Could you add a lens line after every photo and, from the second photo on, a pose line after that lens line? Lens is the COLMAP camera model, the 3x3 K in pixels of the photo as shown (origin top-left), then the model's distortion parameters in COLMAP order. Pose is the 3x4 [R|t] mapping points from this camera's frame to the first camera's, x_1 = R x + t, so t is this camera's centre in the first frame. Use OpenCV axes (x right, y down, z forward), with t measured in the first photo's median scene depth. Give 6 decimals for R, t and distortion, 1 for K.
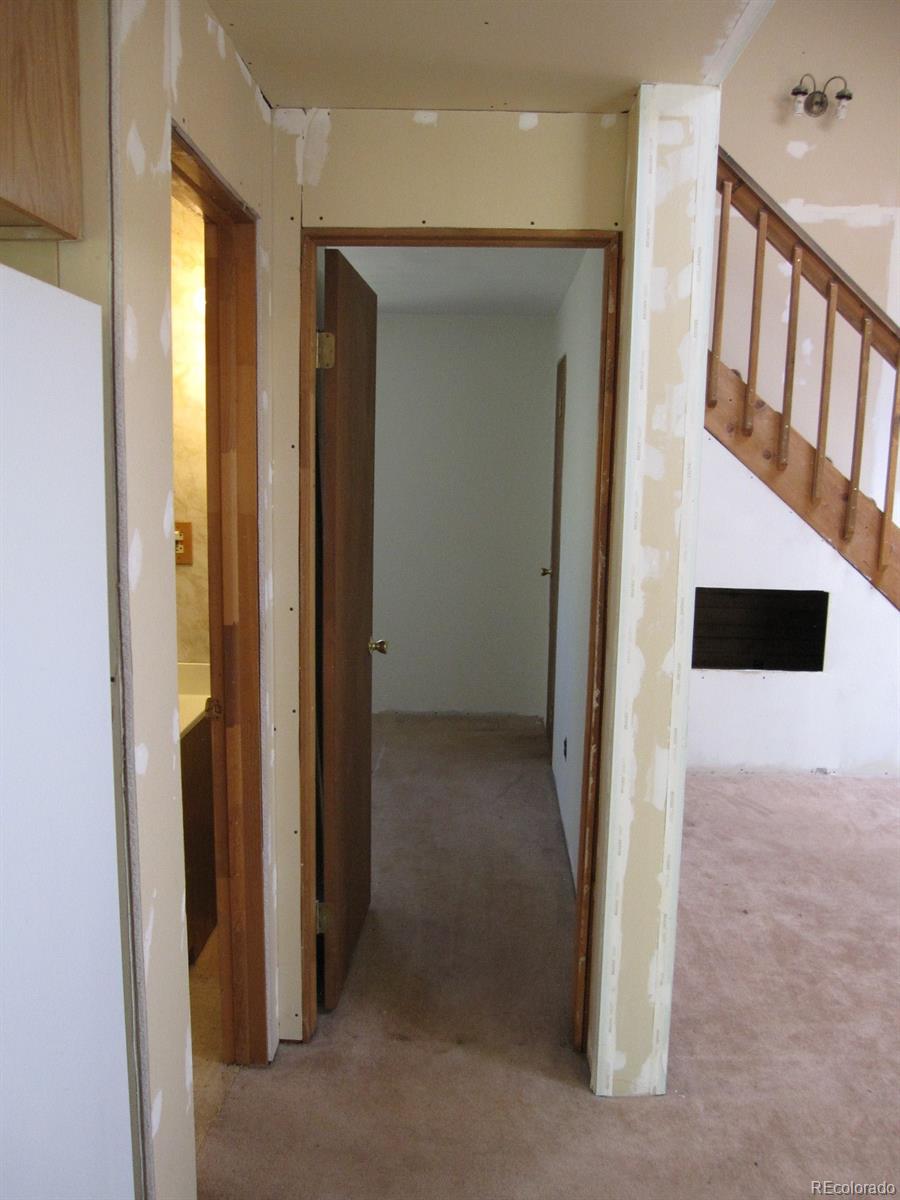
lens RADIAL K [[1006.0, 0, 465.0], [0, 1006.0, 611.9], [0, 0, 1]] dist [-0.078064, 0.057757]
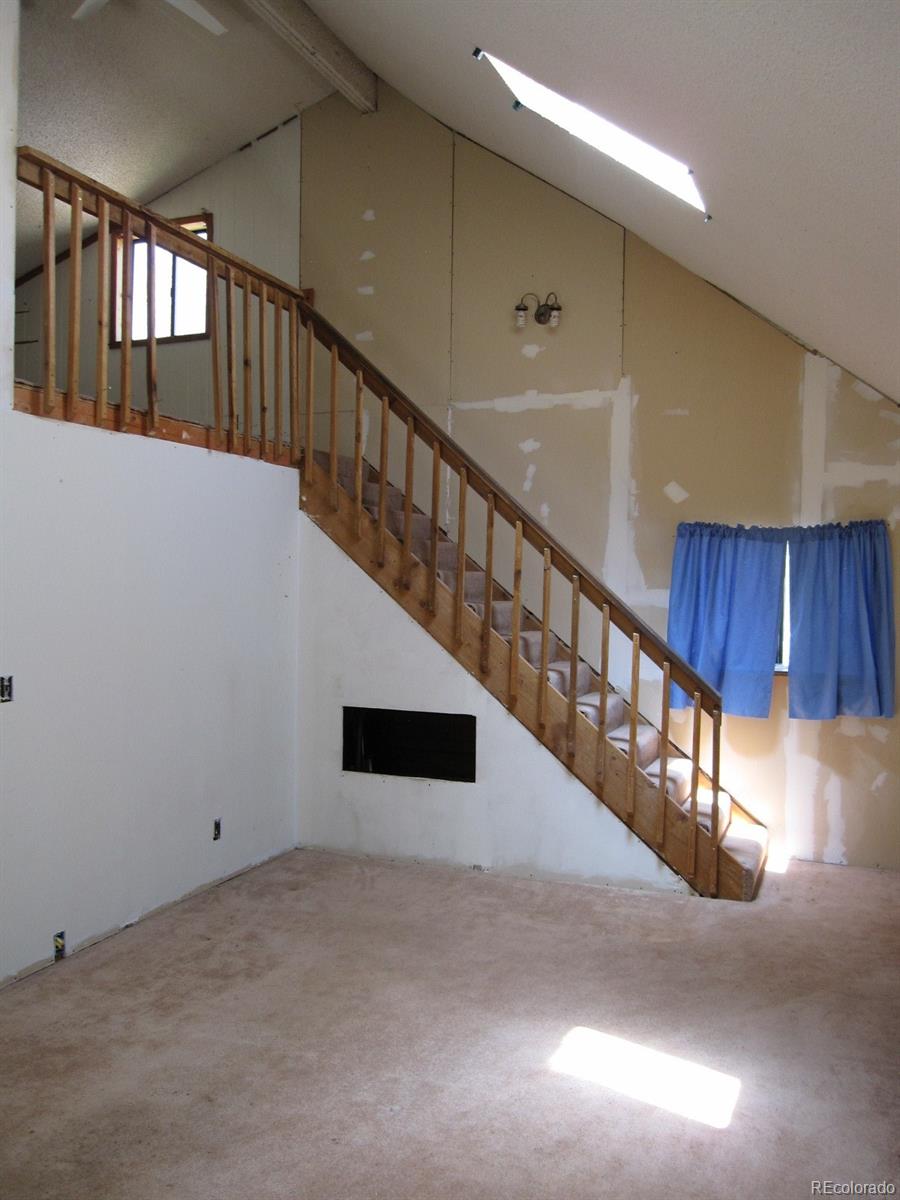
lens RADIAL K [[1006.0, 0, 465.0], [0, 1006.0, 611.9], [0, 0, 1]] dist [-0.078064, 0.057757]
pose [[0.941768, 0.007162, -0.336187, 1.250217], [-0.048495, 0.992214, -0.114712, -0.007775], [0.332748, 0.124336, 0.934783, -0.260345]]
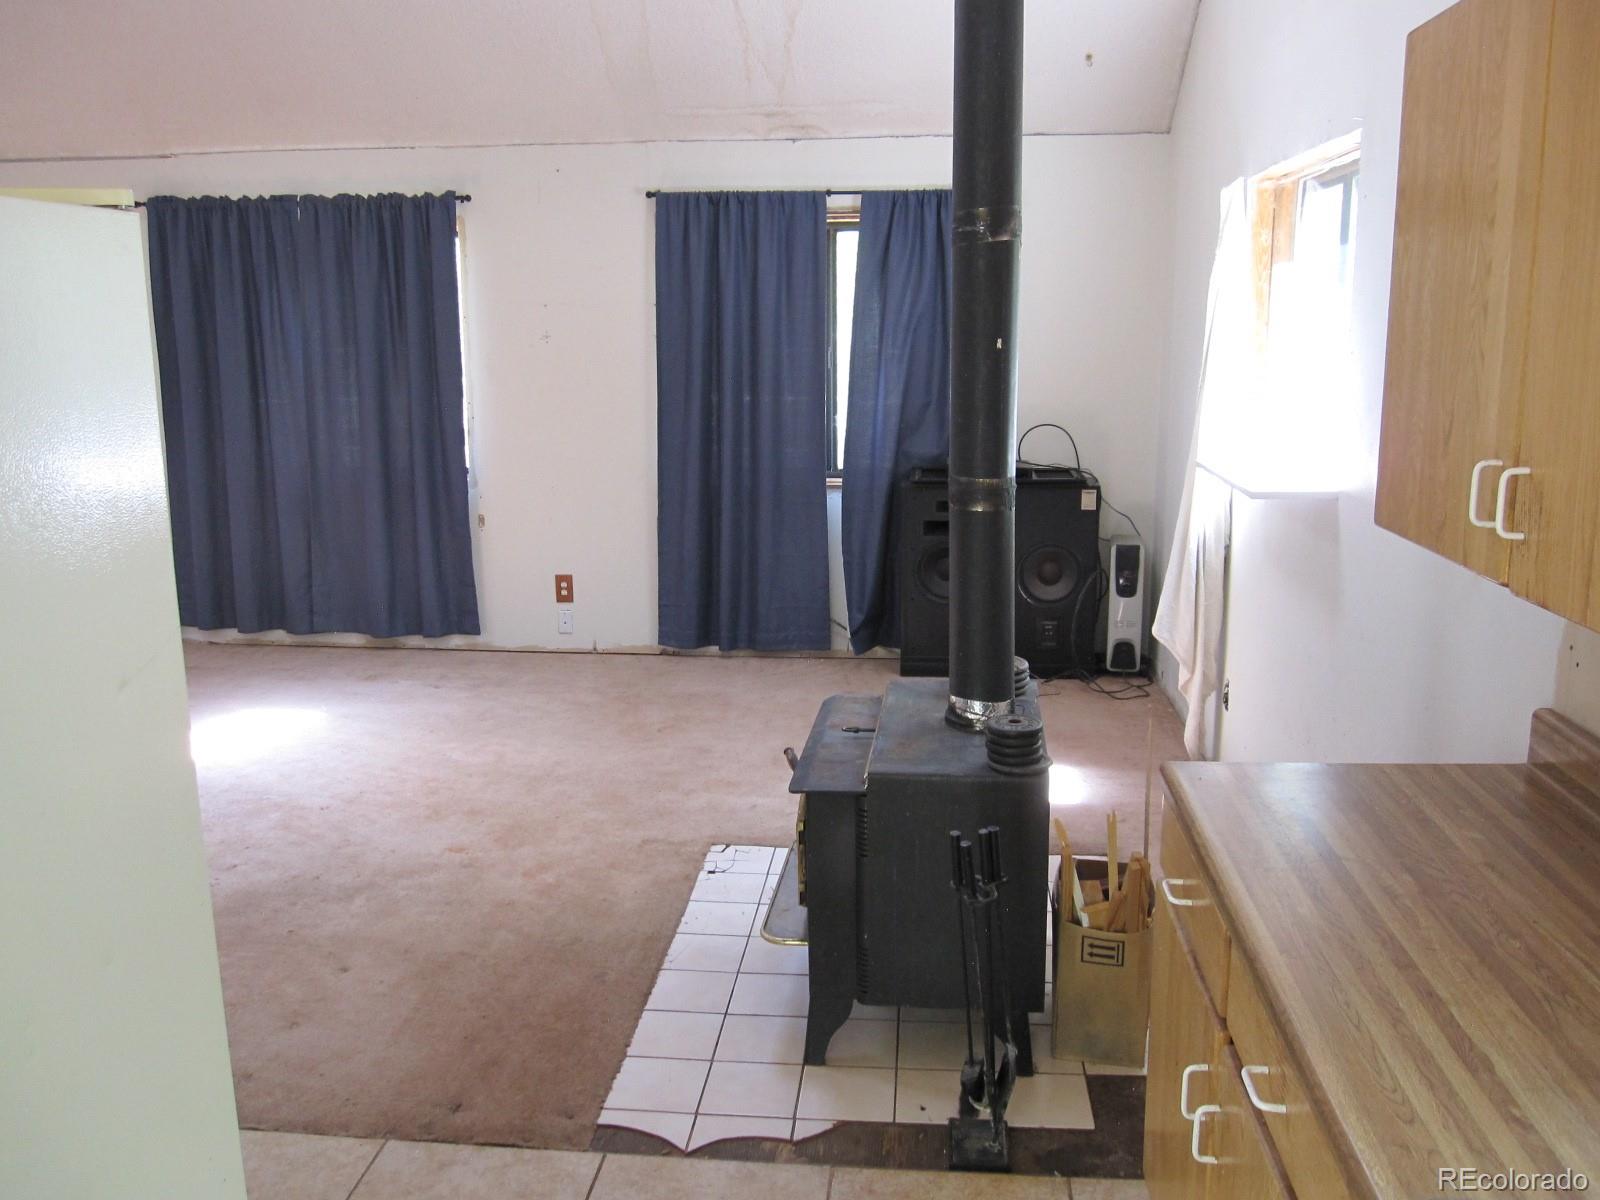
lens RADIAL K [[1341.4, 0, 809.9], [0, 1341.4, 596.9], [0, 0, 1]] dist [-0.078064, 0.057757]
pose [[0.077516, -0.220562, 0.972288, -0.581889], [0.149635, 0.966749, 0.207376, -0.041031], [-0.985698, 0.129413, 0.107943, -0.028719]]
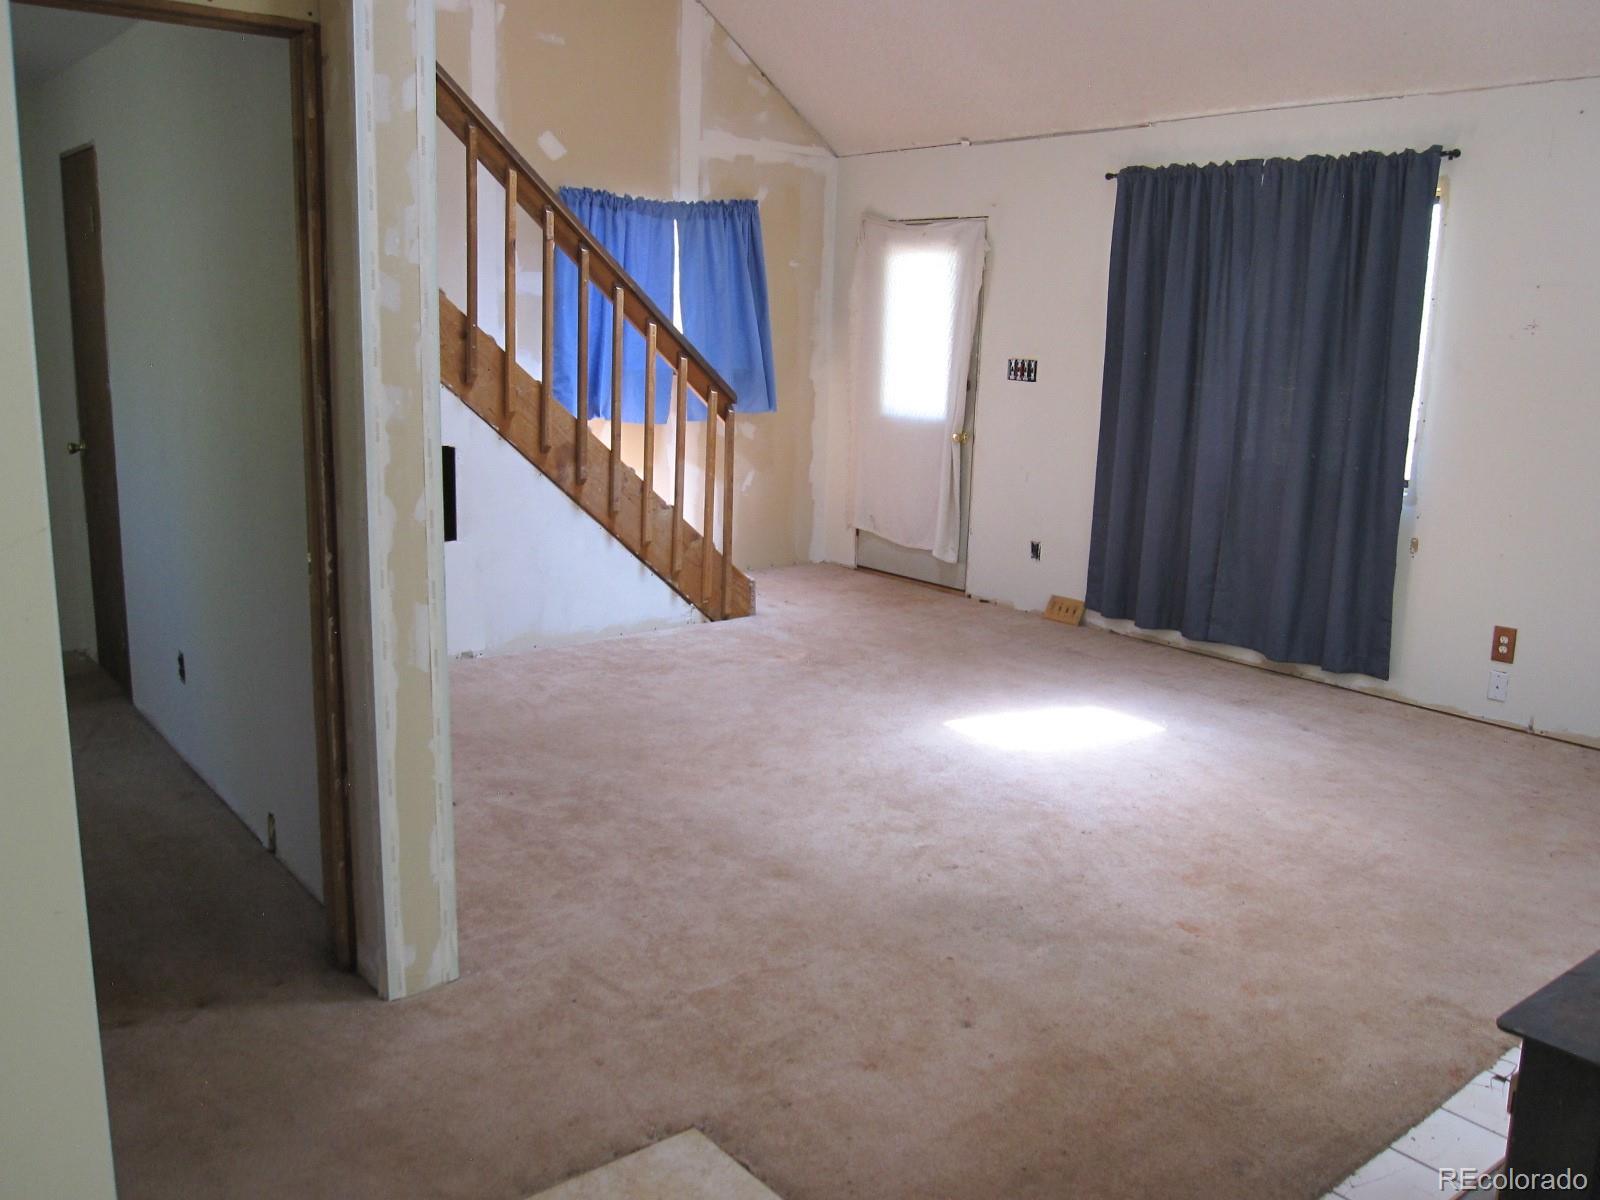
lens RADIAL K [[1341.4, 0, 809.9], [0, 1341.4, 596.9], [0, 0, 1]] dist [-0.078064, 0.057757]
pose [[0.763221, -0.131614, 0.632591, -0.237490], [0.085098, 0.990982, 0.103508, 0.025300], [-0.640509, -0.025167, 0.767538, -0.134049]]
